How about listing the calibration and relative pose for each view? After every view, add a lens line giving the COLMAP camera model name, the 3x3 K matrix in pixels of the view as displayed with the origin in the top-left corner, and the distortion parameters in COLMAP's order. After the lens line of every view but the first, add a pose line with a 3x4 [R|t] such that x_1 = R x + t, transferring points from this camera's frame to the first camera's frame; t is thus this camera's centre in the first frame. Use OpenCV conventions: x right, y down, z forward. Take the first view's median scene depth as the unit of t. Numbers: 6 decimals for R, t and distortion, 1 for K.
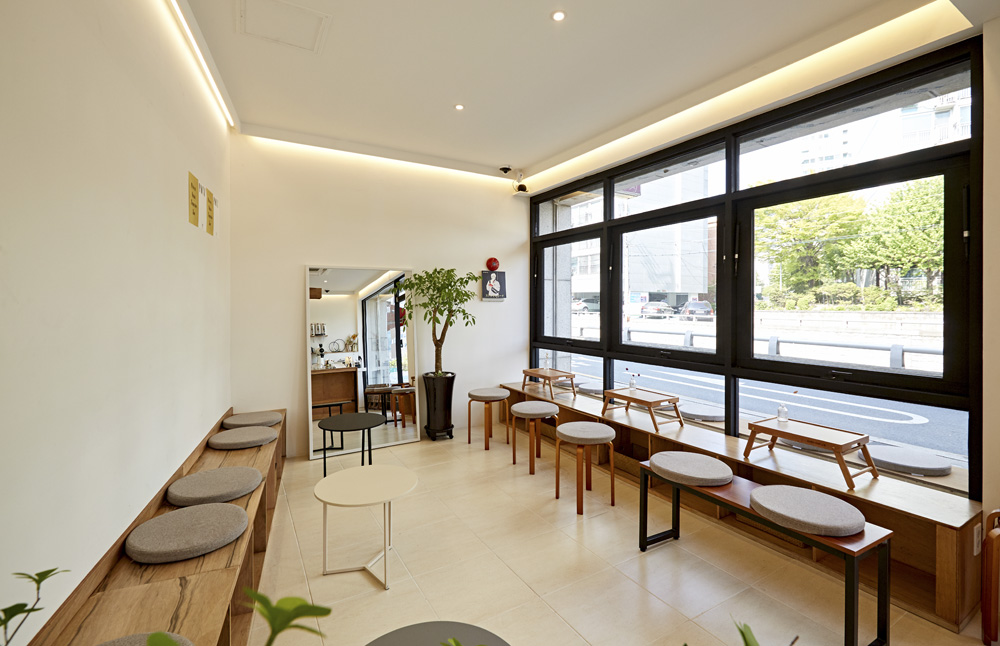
lens RADIAL K [[442.0, 0, 502.2], [0, 442.0, 306.7], [0, 0, 1]] dist [-0.000956, -0.000229]
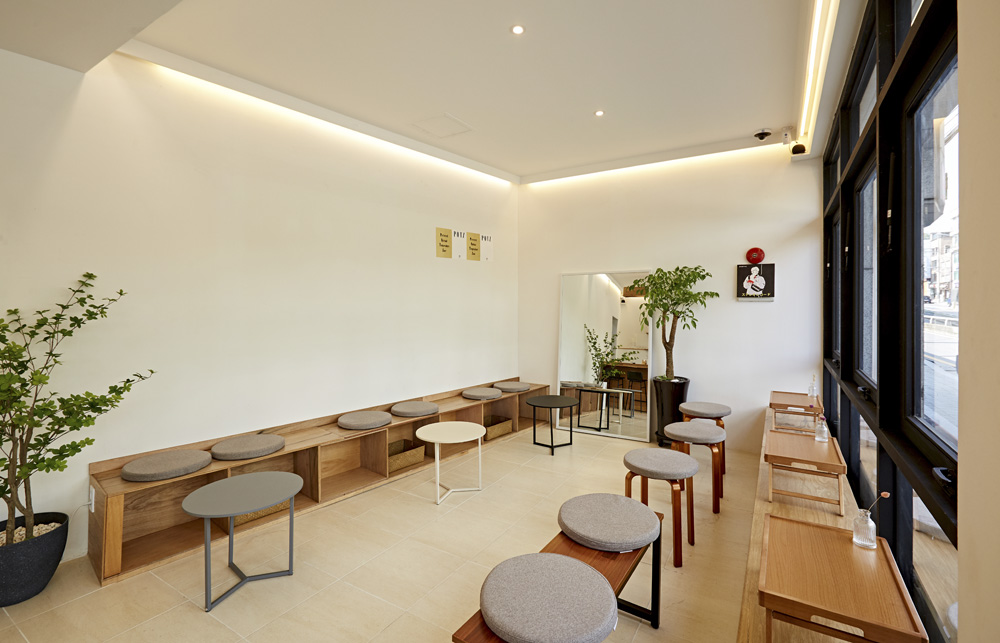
lens RADIAL K [[441.6, 0, 517.3], [0, 441.6, 303.9], [0, 0, 1]] dist [-0.001494, 0.000007]
pose [[0.478389, 0.000426, -0.878148, 0.538563], [-0.004929, 0.999985, -0.002200, -0.004422], [0.878134, 0.005381, 0.478384, 0.260149]]
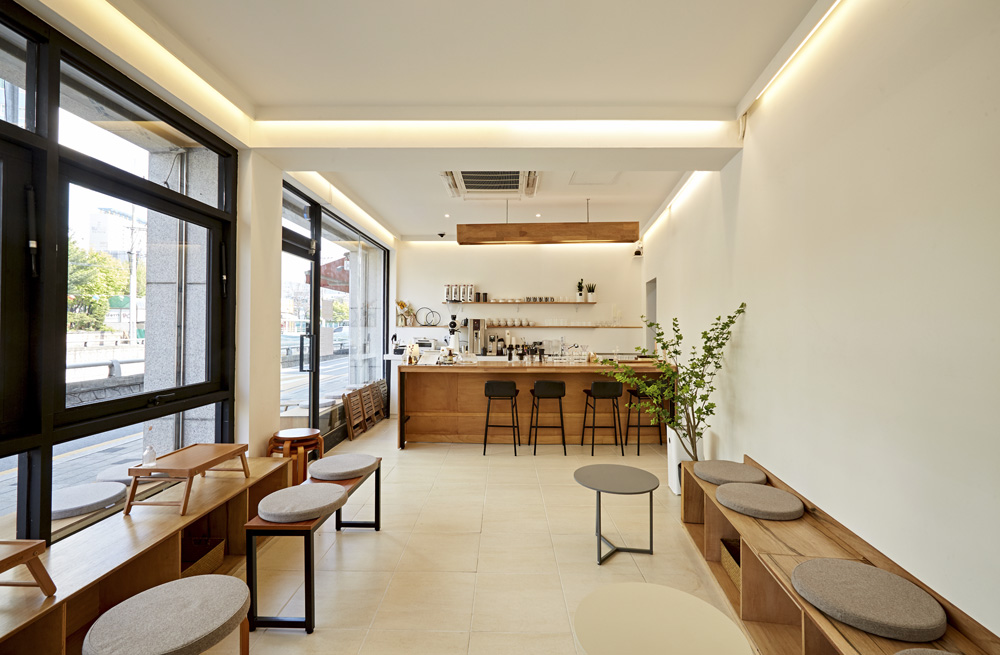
lens RADIAL K [[442.8, 0, 509.7], [0, 442.8, 320.8], [0, 0, 1]] dist [0.000006, -0.000308]
pose [[-0.864483, 0.007308, 0.502609, -0.219253], [0.001956, 0.999936, -0.011174, -0.006373], [-0.502658, -0.008676, -0.864442, 0.833456]]
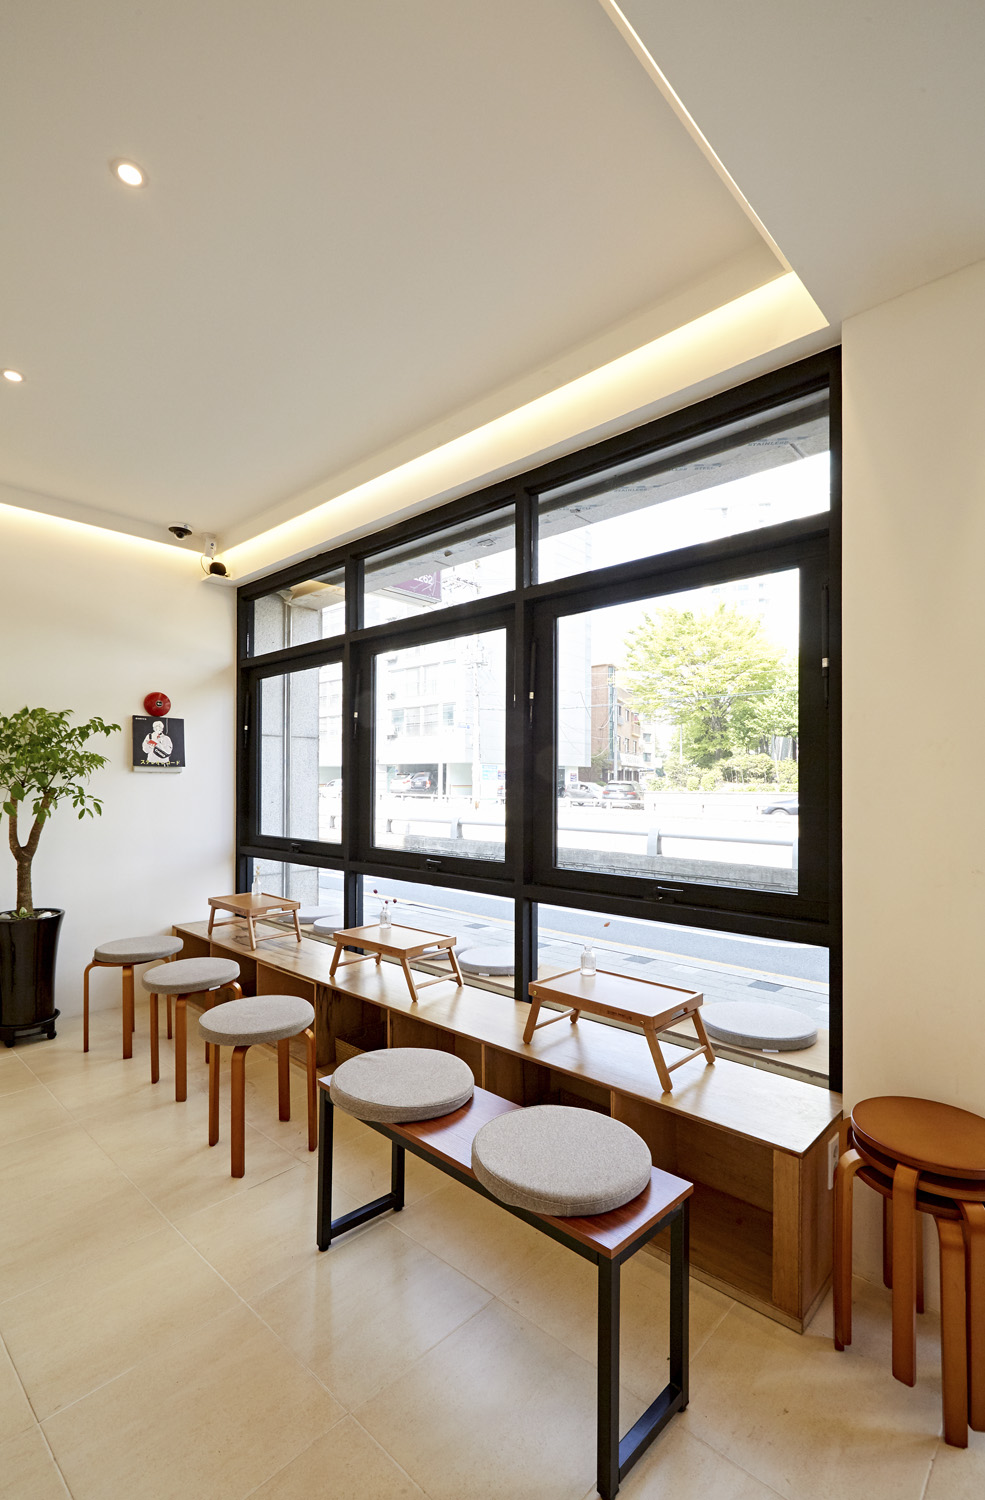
lens RADIAL K [[687.3, 0, 484.8], [0, 687.3, 780.5], [0, 0, 1]] dist [-0.000581, -0.000031]
pose [[0.962947, 0.003043, 0.269673, 0.155057], [-0.000593, 0.999958, -0.009164, 0.005301], [-0.269690, 0.008665, 0.962908, 0.092748]]
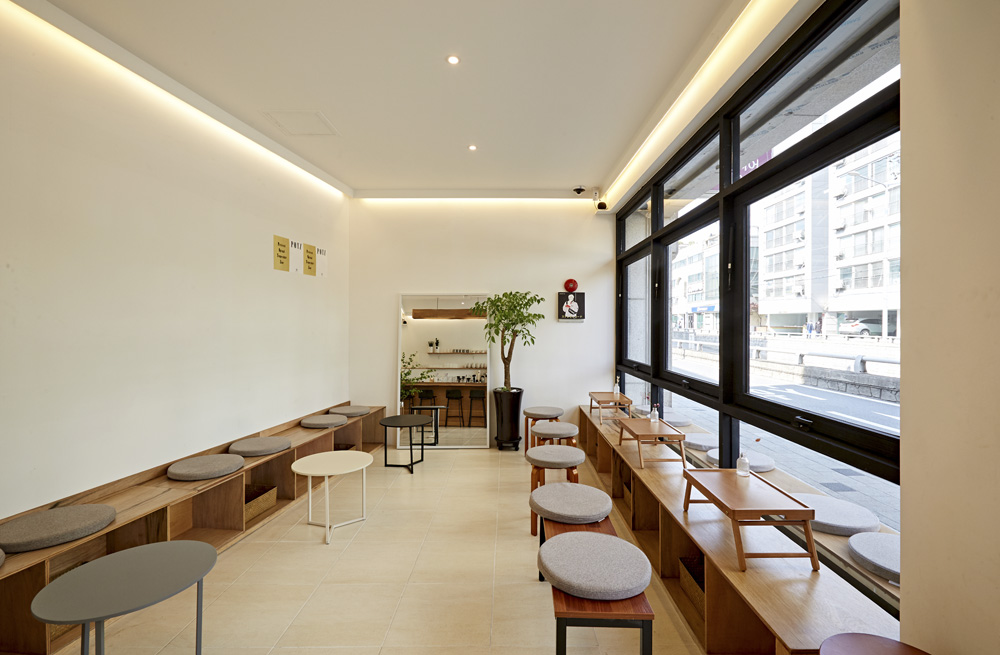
lens RADIAL K [[438.4, 0, 509.8], [0, 438.4, 325.6], [0, 0, 1]] dist [-0.000427, -0.000010]
pose [[0.862435, 0.002328, -0.506162, 0.410018], [-0.004849, 0.999982, -0.003663, -0.000242], [0.506144, 0.005613, 0.862431, 0.074857]]
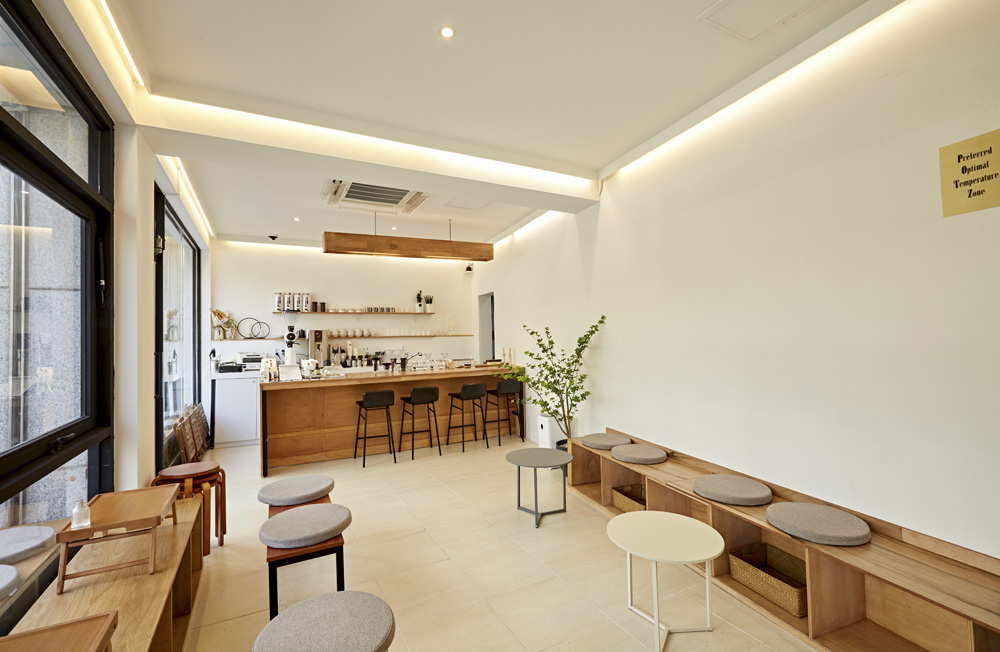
lens RADIAL K [[438.4, 0, 509.8], [0, 438.4, 324.1], [0, 0, 1]] dist [-0.000427, -0.000010]
pose [[-0.999667, 0.020878, 0.015190, -0.004084], [0.020616, 0.999639, -0.017209, -0.011616], [-0.015543, -0.016890, -0.999737, 0.983792]]
